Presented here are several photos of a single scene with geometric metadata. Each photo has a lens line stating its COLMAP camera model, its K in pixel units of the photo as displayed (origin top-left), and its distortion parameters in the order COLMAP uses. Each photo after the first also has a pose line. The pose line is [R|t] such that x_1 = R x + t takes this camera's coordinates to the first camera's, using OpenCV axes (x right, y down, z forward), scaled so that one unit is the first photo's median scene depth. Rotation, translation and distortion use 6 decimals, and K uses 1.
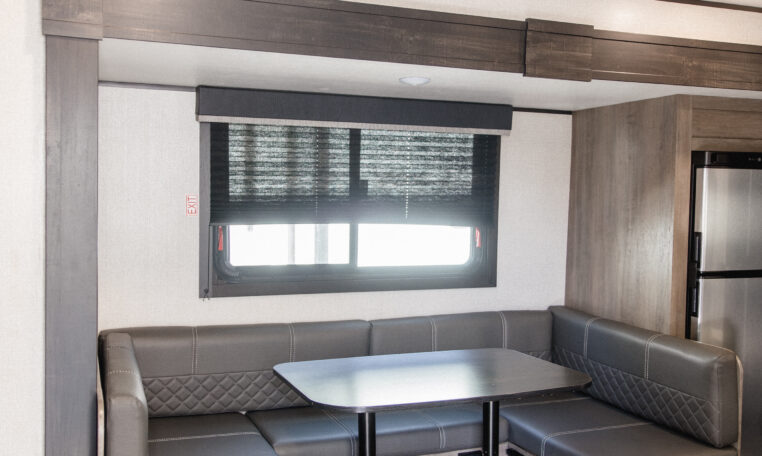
lens RADIAL K [[765.0, 0, 373.6], [0, 765.0, 231.9], [0, 0, 1]] dist [0.013071, 0.000000]
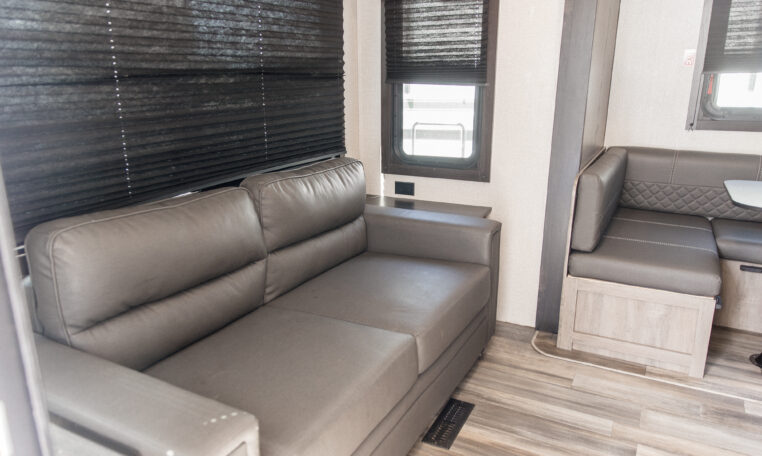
lens RADIAL K [[555.1, 0, 376.7], [0, 555.1, 230.8], [0, 0, 1]] dist [0.010784, -0.004125]
pose [[0.659035, 0.192790, -0.726984, 0.164142], [-0.023025, 0.971308, 0.236710, 0.039533], [0.751760, -0.139261, 0.644564, -0.074568]]
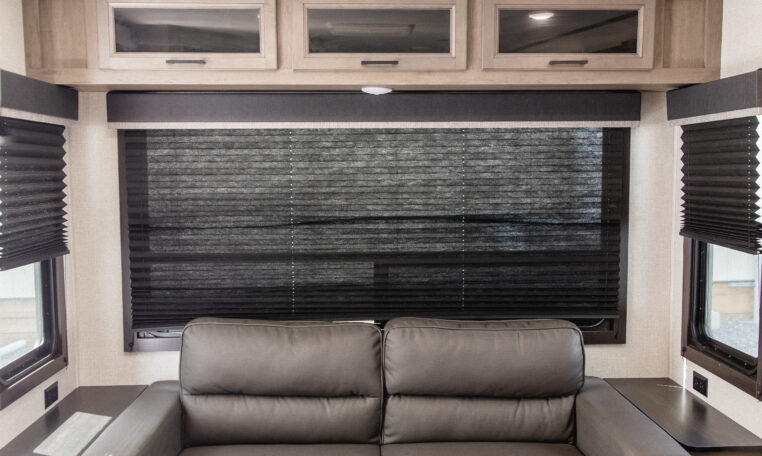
lens RADIAL K [[765.0, 0, 378.0], [0, 765.0, 233.9], [0, 0, 1]] dist [0.013071, 0.000000]
pose [[-0.322920, 0.077455, -0.943252, 0.457364], [-0.045929, 0.994189, 0.097361, -0.055081], [0.945311, 0.074763, -0.317486, 0.500232]]
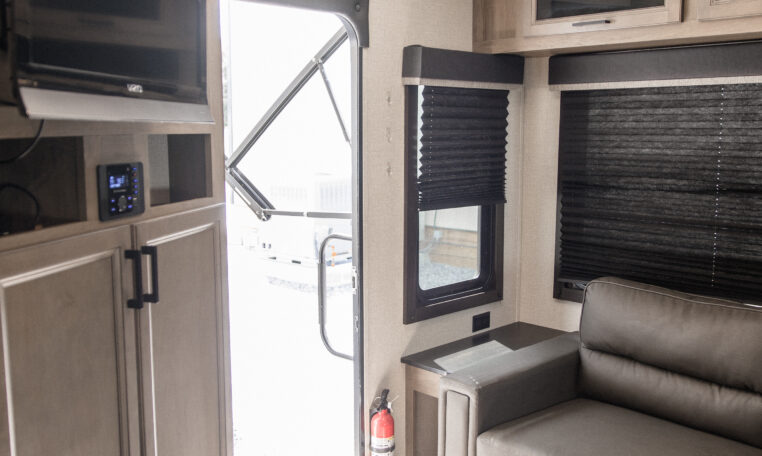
lens RADIAL K [[765.0, 0, 376.7], [0, 765.0, 229.0], [0, 0, 1]] dist [0.013071, 0.000000]
pose [[-0.921366, 0.047145, -0.385826, 0.283648], [-0.025268, 0.983253, 0.180487, -0.073543], [0.387873, 0.176044, -0.904745, 0.736238]]
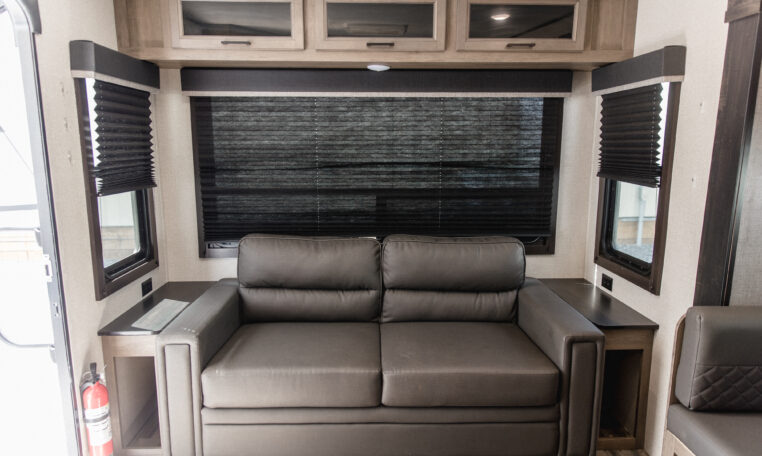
lens RADIAL K [[504.0, 0, 380.7], [0, 504.0, 232.2], [0, 0, 1]] dist [0.008967, -0.010002]
pose [[-0.327963, 0.155957, -0.931728, 0.386854], [-0.051244, 0.981890, 0.182391, -0.024259], [0.943300, 0.107563, -0.314032, 0.485251]]
